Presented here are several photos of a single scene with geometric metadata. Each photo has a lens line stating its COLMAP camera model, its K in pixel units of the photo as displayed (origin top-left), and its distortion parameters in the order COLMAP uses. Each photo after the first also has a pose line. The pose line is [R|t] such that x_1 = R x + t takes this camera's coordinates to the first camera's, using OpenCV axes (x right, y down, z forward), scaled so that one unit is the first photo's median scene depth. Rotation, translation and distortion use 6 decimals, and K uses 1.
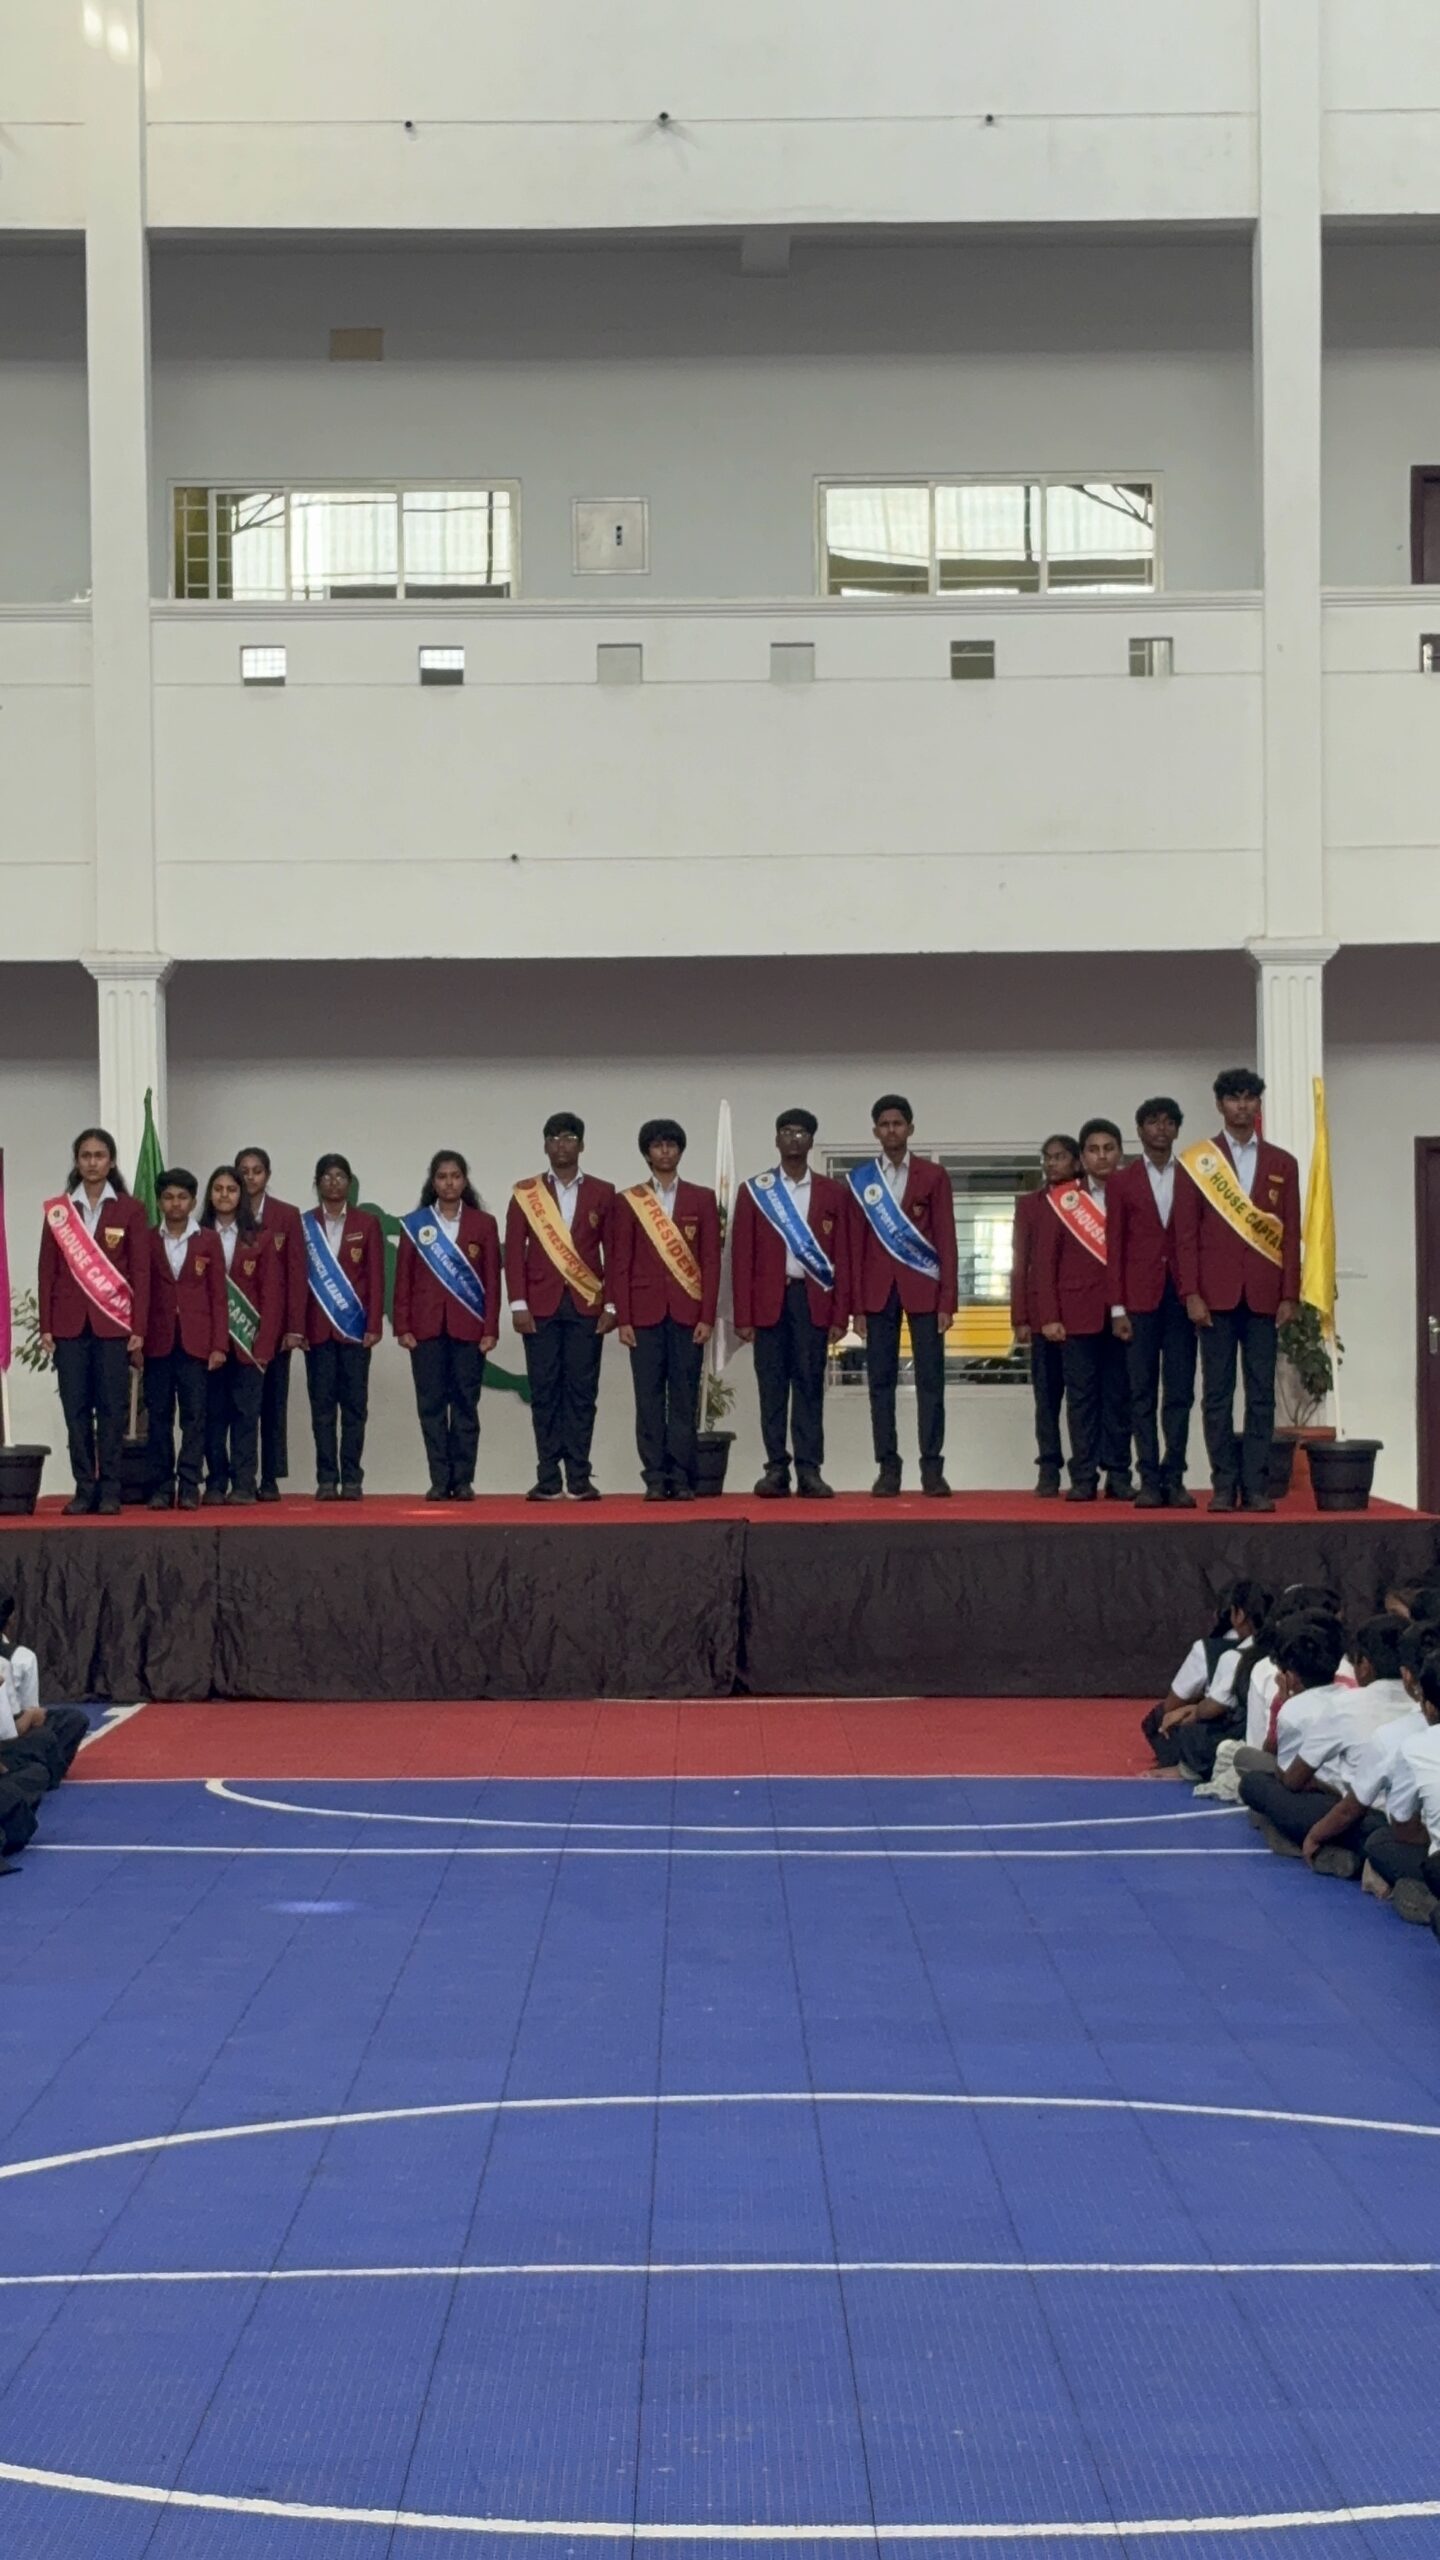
lens RADIAL K [[5601.6, 0, 498.8], [0, 5601.6, 1313.2], [0, 0, 1]] dist [0.376975, 0.000000]
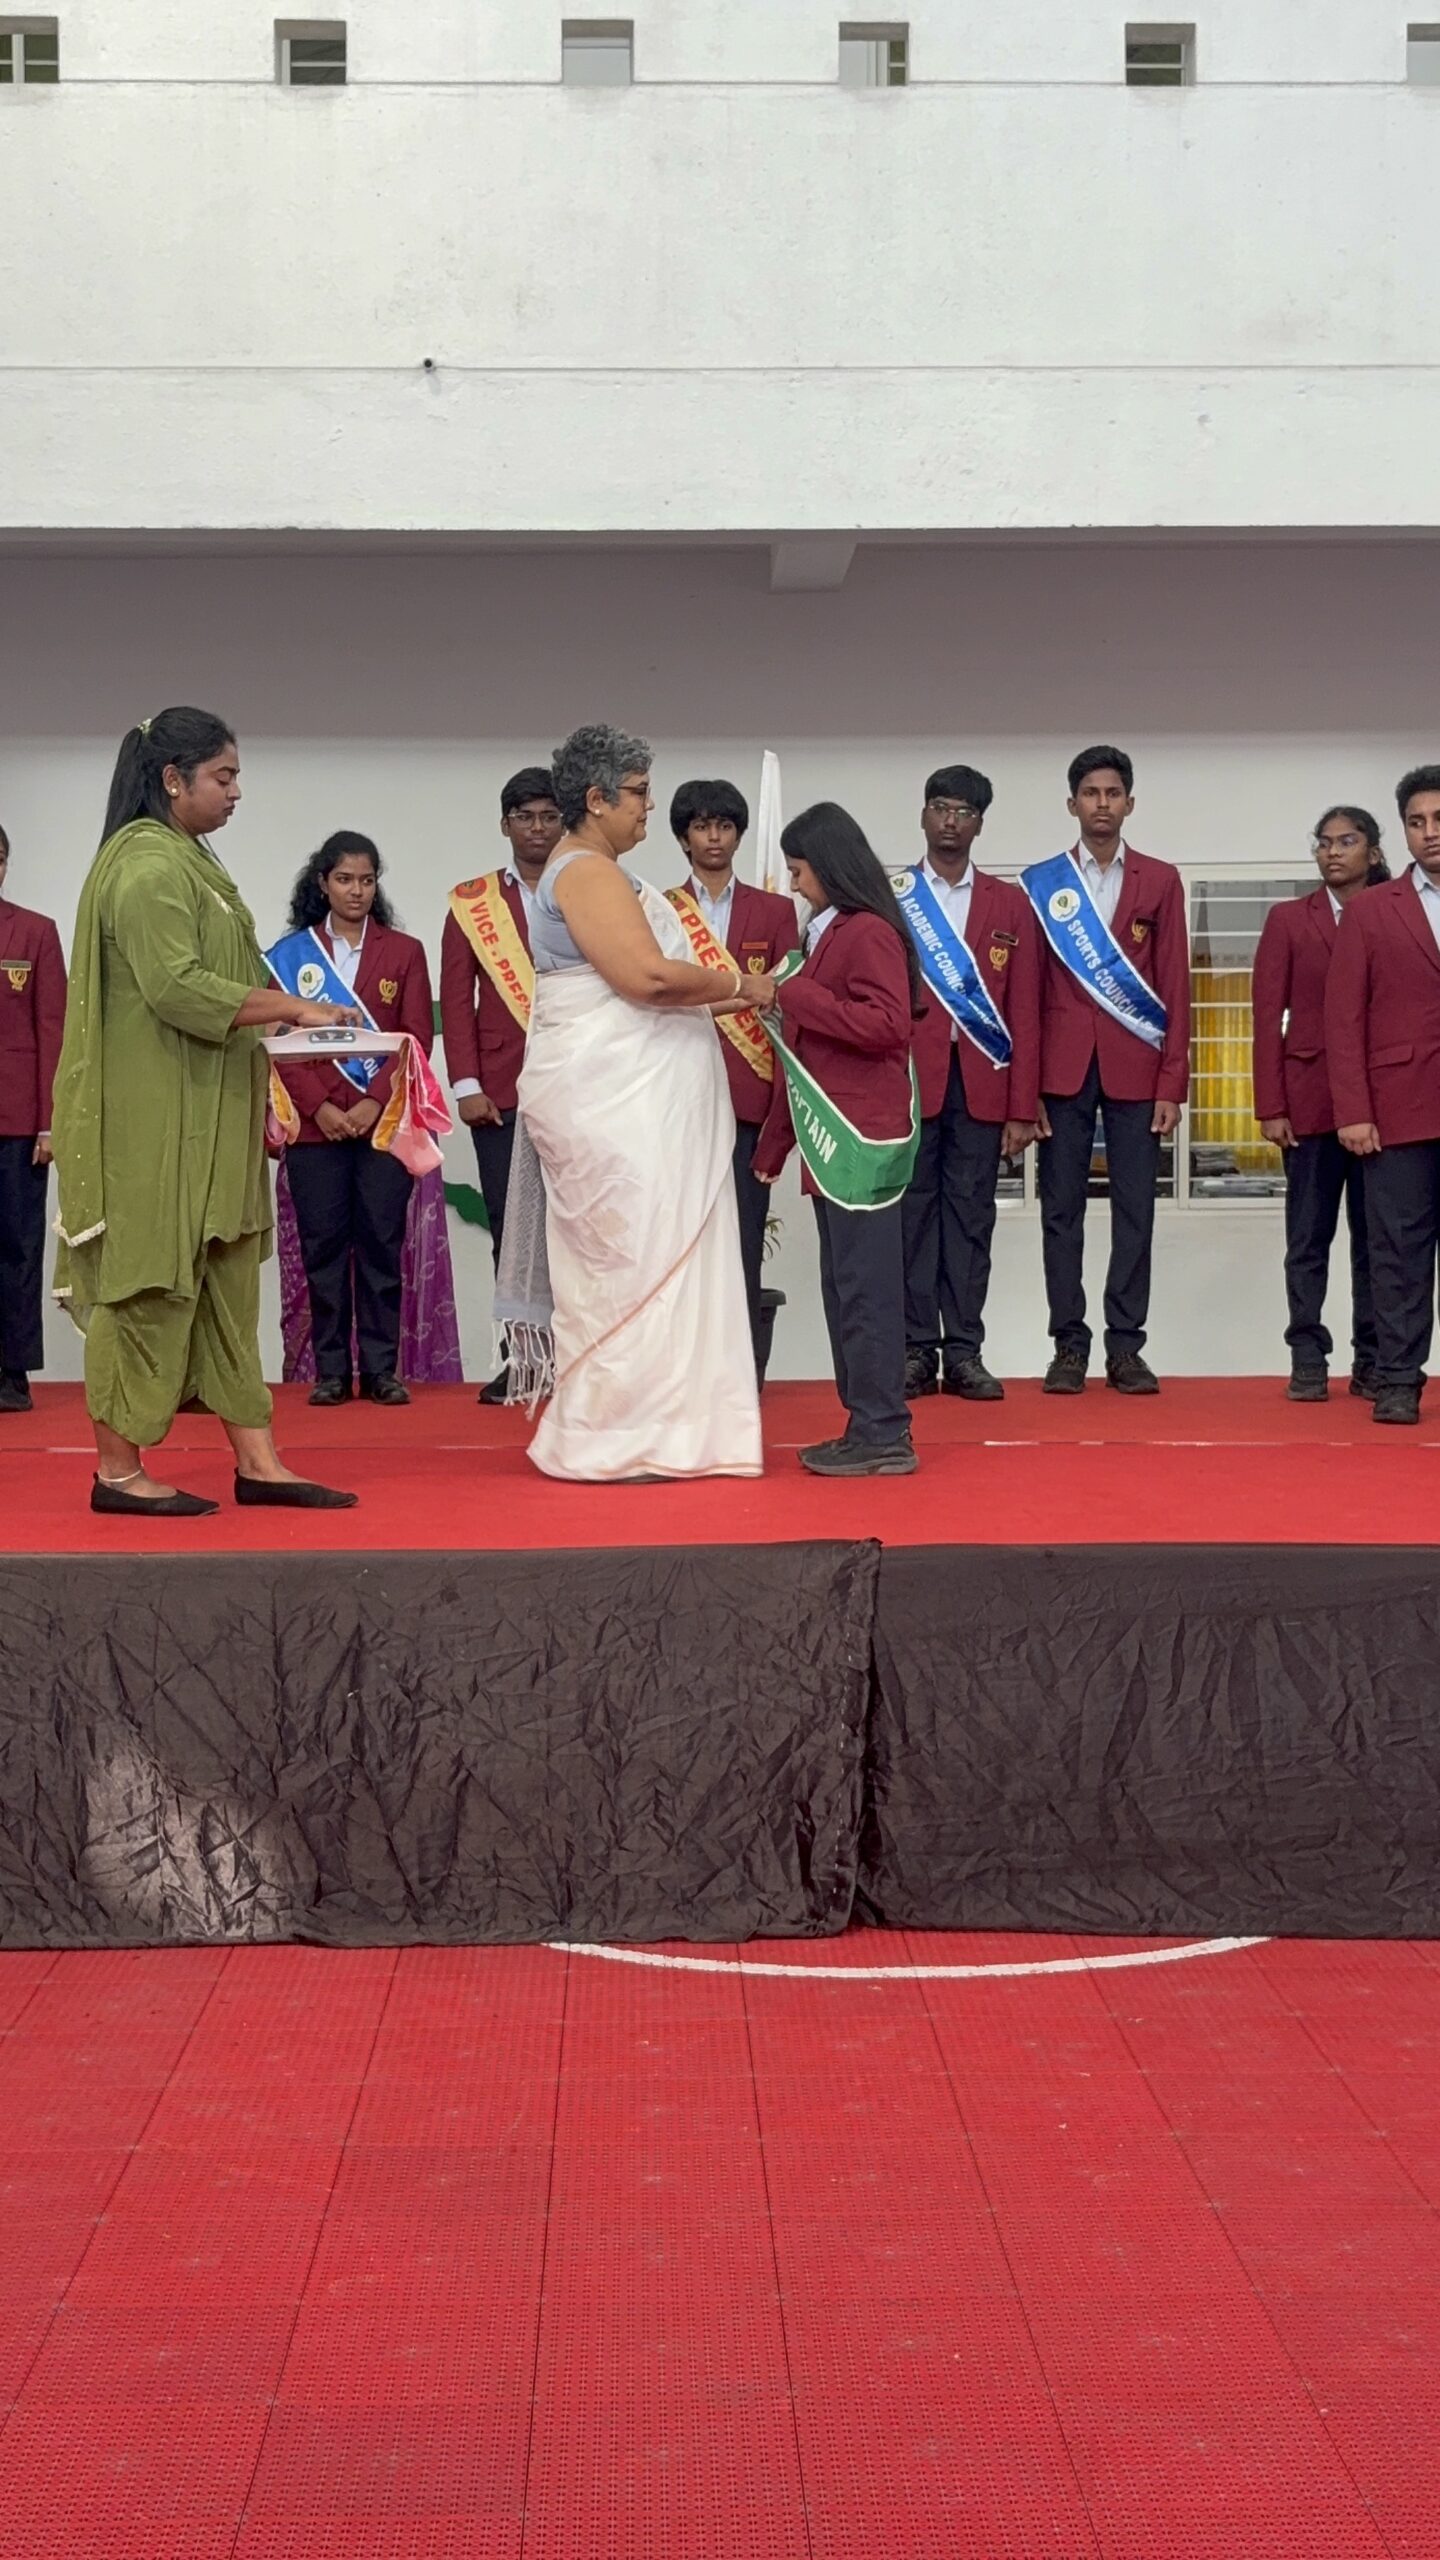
lens RADIAL K [[3417.6, 0, 713.2], [0, 3417.6, 1261.1], [0, 0, 1]] dist [0.346016, 0.000000]
pose [[0.999549, 0.006230, 0.029363, 0.019201], [-0.007579, 0.998911, 0.046033, 0.000283], [-0.029044, -0.046235, 0.998508, 0.633543]]
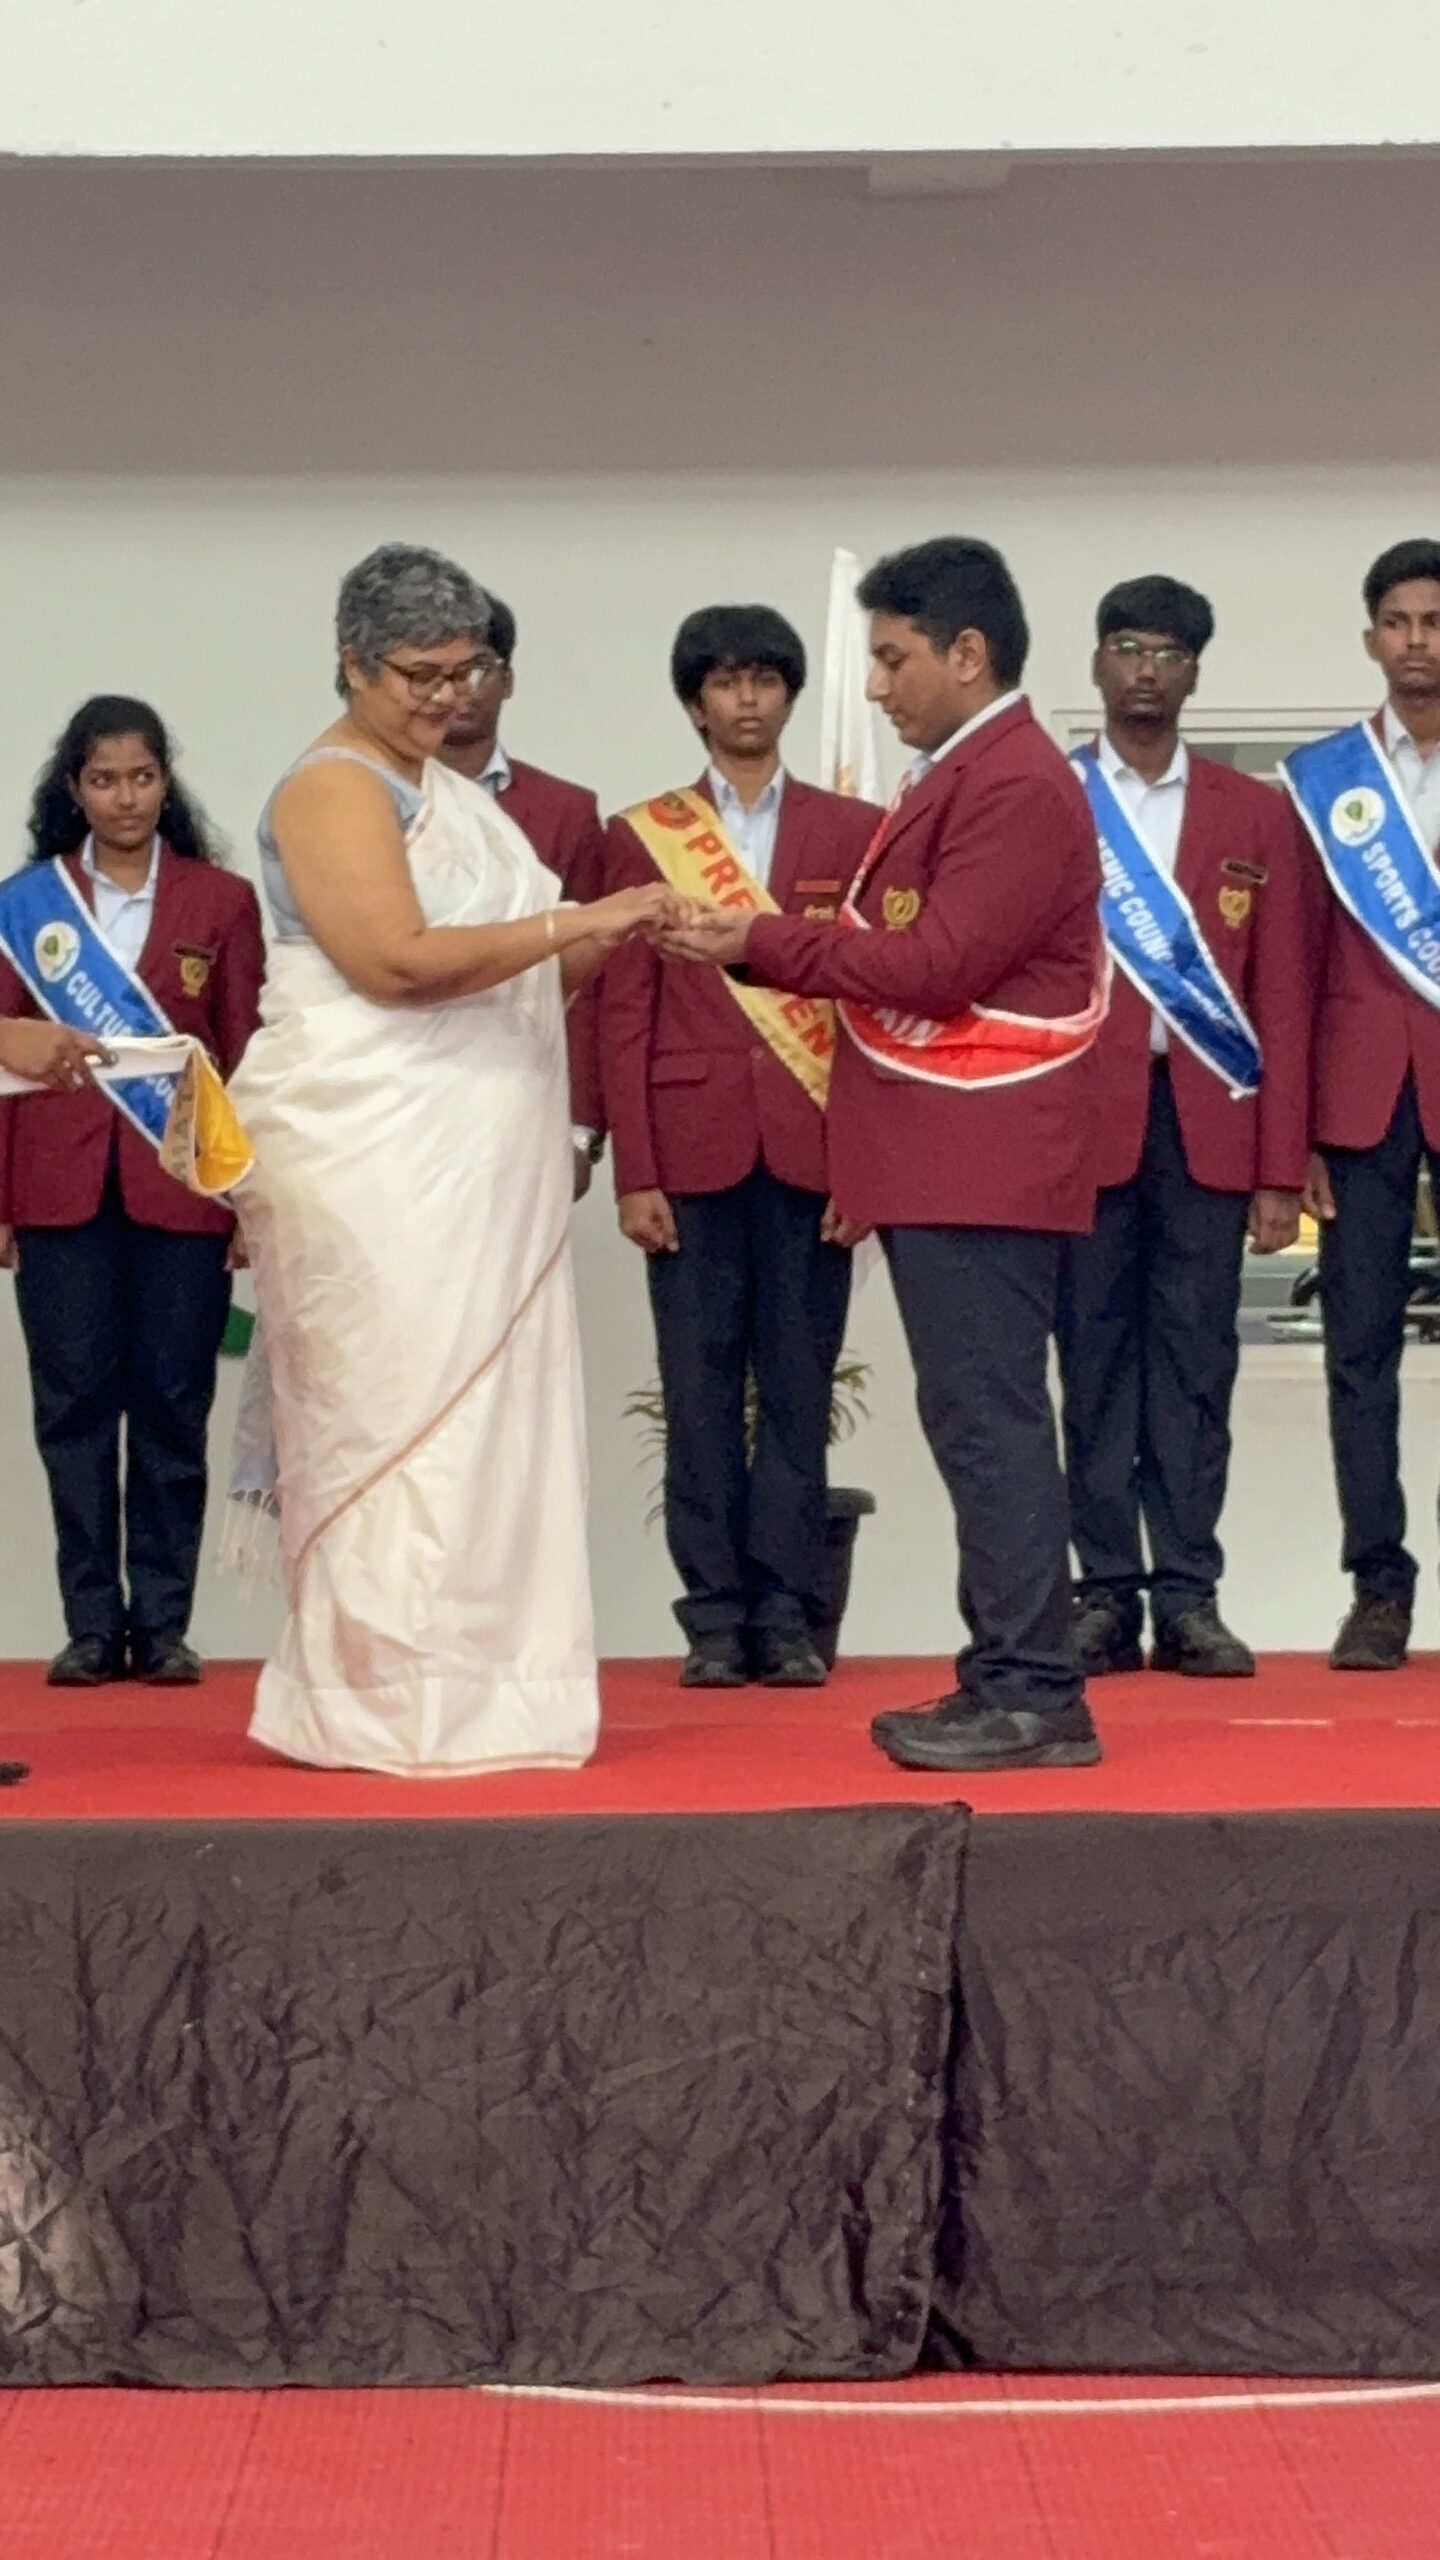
lens RADIAL K [[9342.5, 0, 729.8], [0, 9342.5, 1268.8], [0, 0, 1]] dist [0.450752, 0.000000]
pose [[0.999836, 0.005444, 0.017291, 0.018980], [-0.005620, 0.999933, 0.010106, 0.001111], [-0.017235, -0.010201, 0.999799, 0.419173]]
